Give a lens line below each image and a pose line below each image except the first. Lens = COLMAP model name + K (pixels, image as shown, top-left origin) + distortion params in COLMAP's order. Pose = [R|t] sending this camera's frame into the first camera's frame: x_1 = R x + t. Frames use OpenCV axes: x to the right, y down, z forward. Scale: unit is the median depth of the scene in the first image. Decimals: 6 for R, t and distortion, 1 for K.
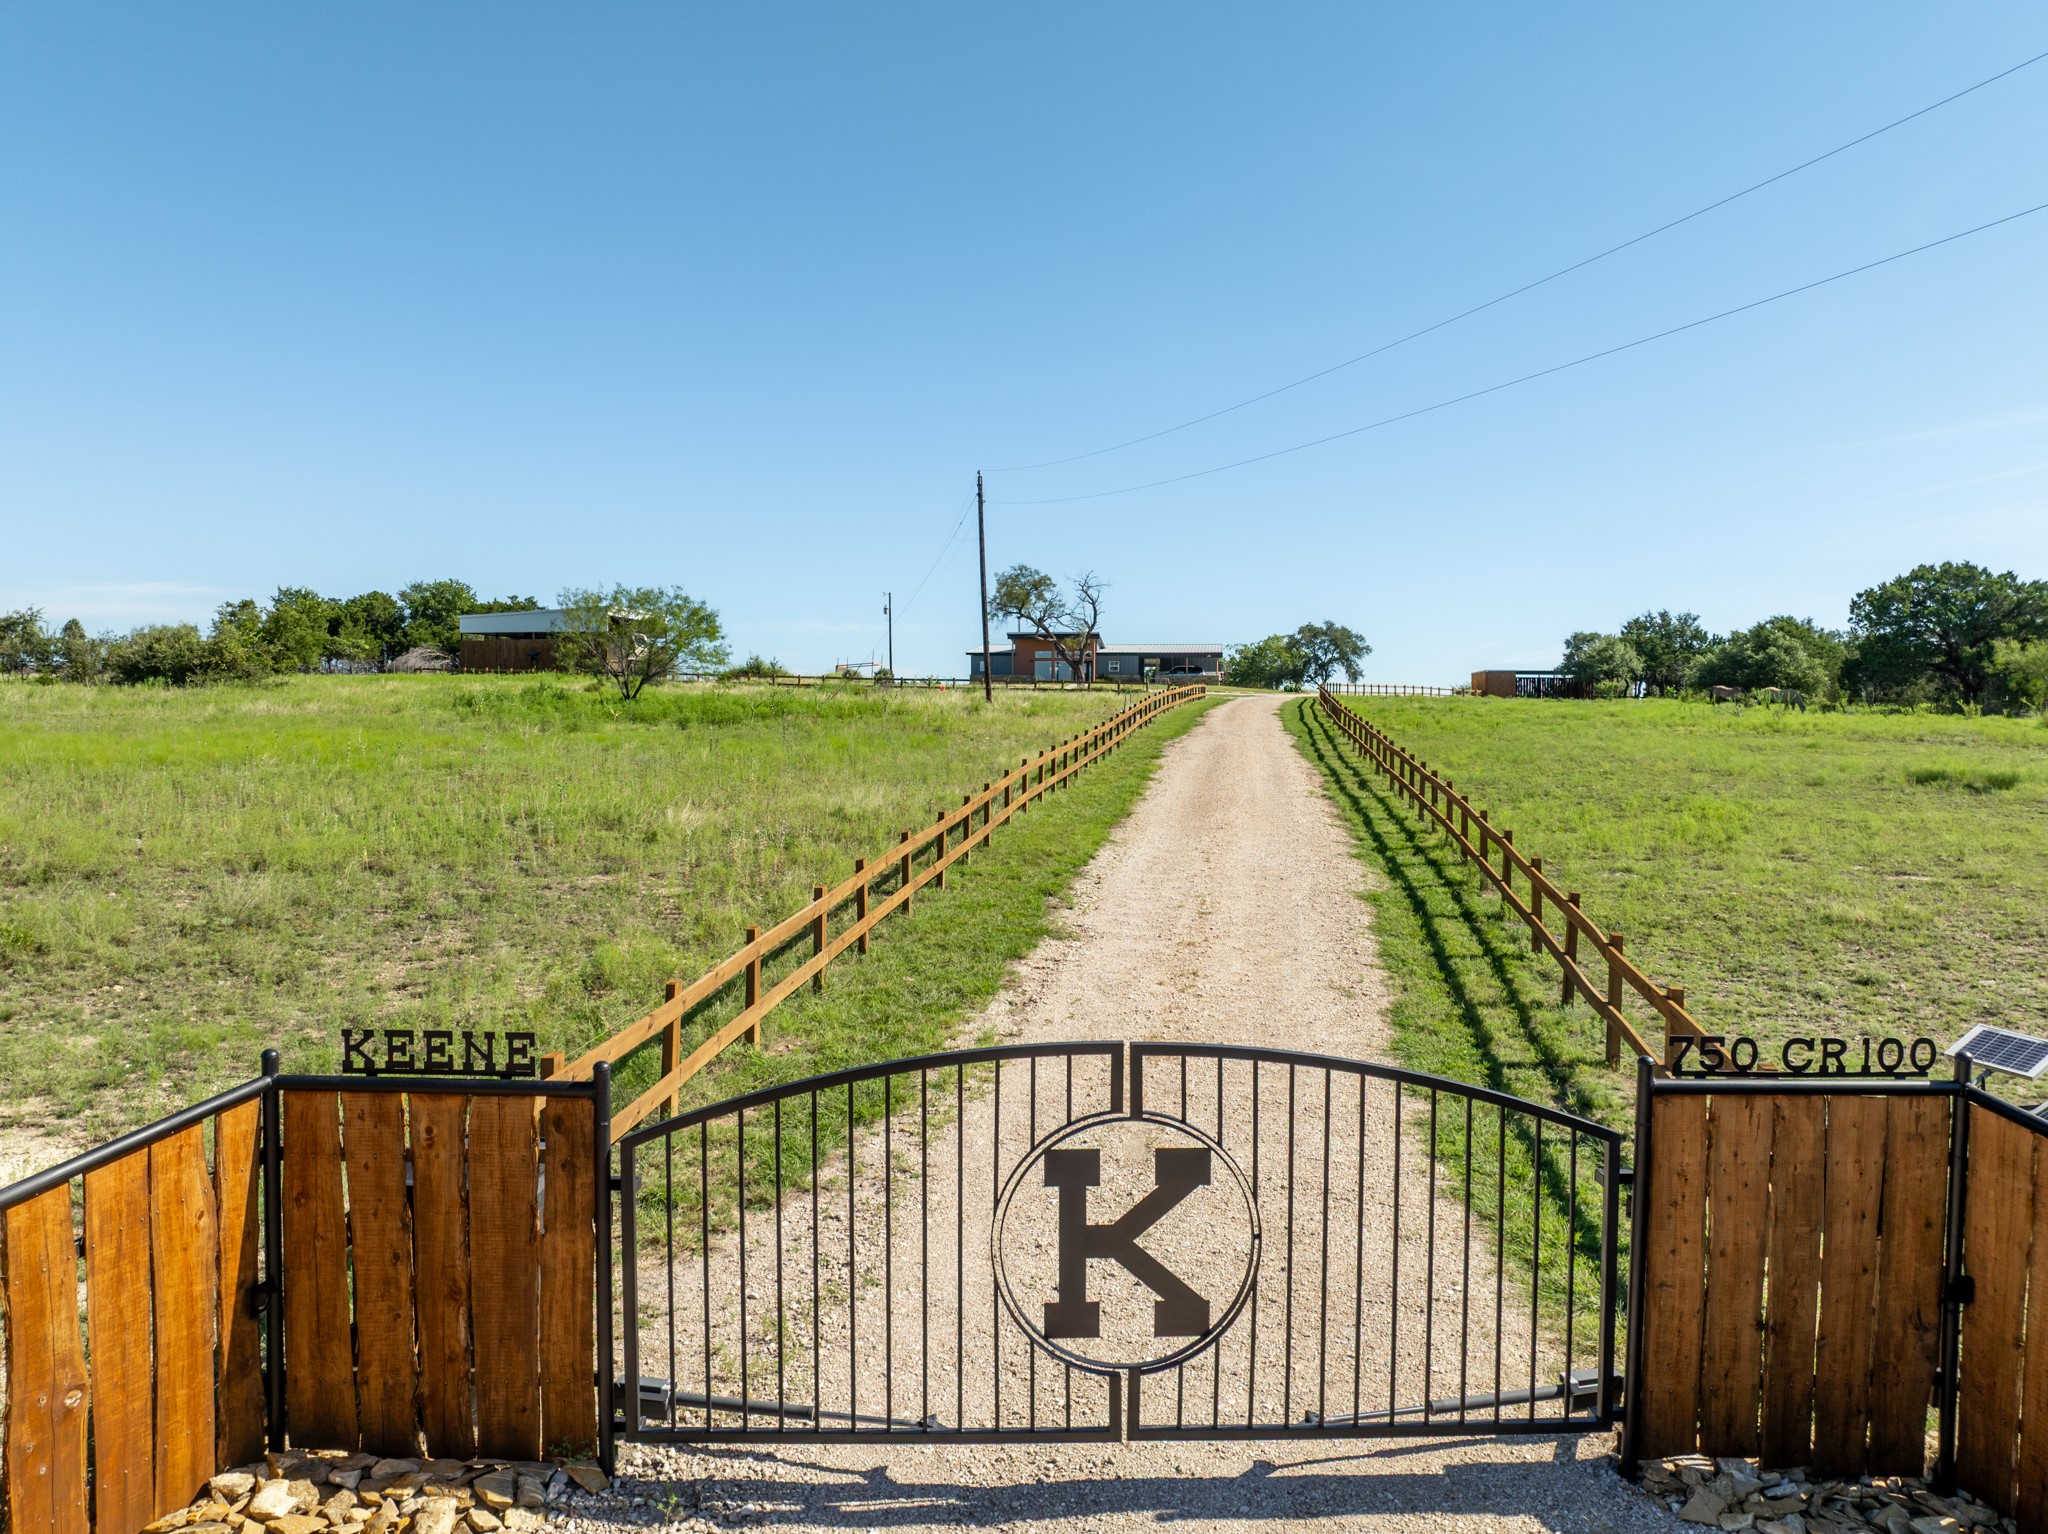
lens RADIAL K [[1447.7, 0, 1024.0], [0, 1447.7, 767.0], [0, 0, 1]] dist [-0.031866, -0.003136]
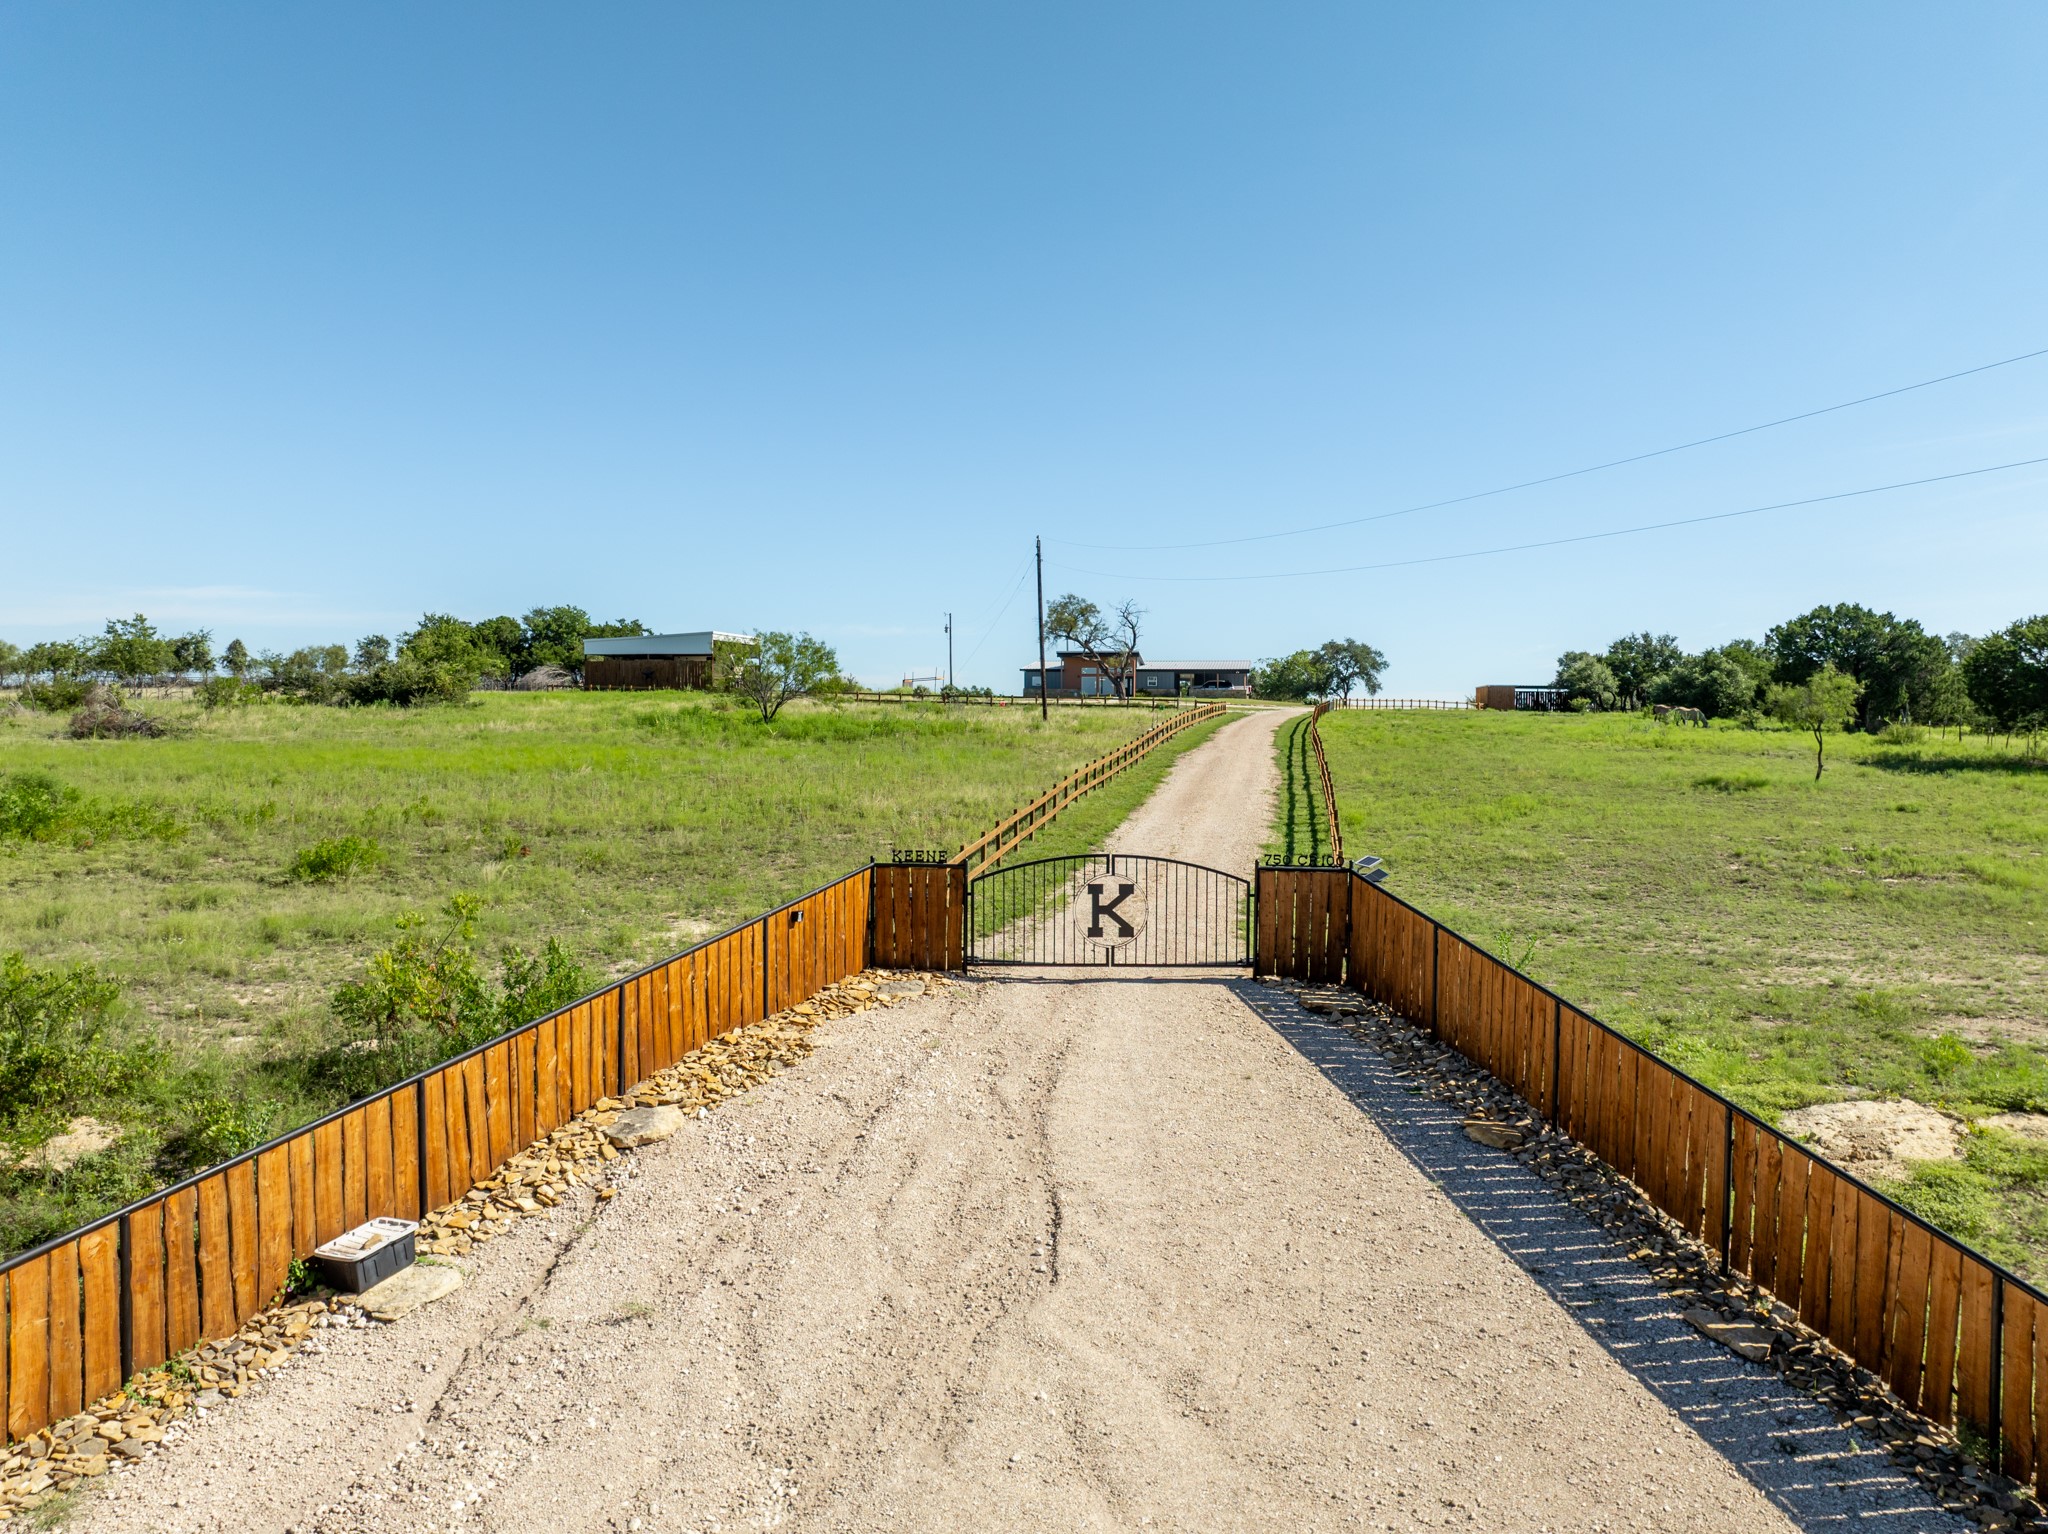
lens RADIAL K [[1447.7, 0, 1024.0], [0, 1447.7, 767.0], [0, 0, 1]] dist [-0.031866, -0.003136]
pose [[0.999503, 0.002444, -0.031438, -0.001841], [-0.002510, 0.999995, -0.002073, -0.001081], [0.031433, 0.002151, 0.999504, -0.149259]]
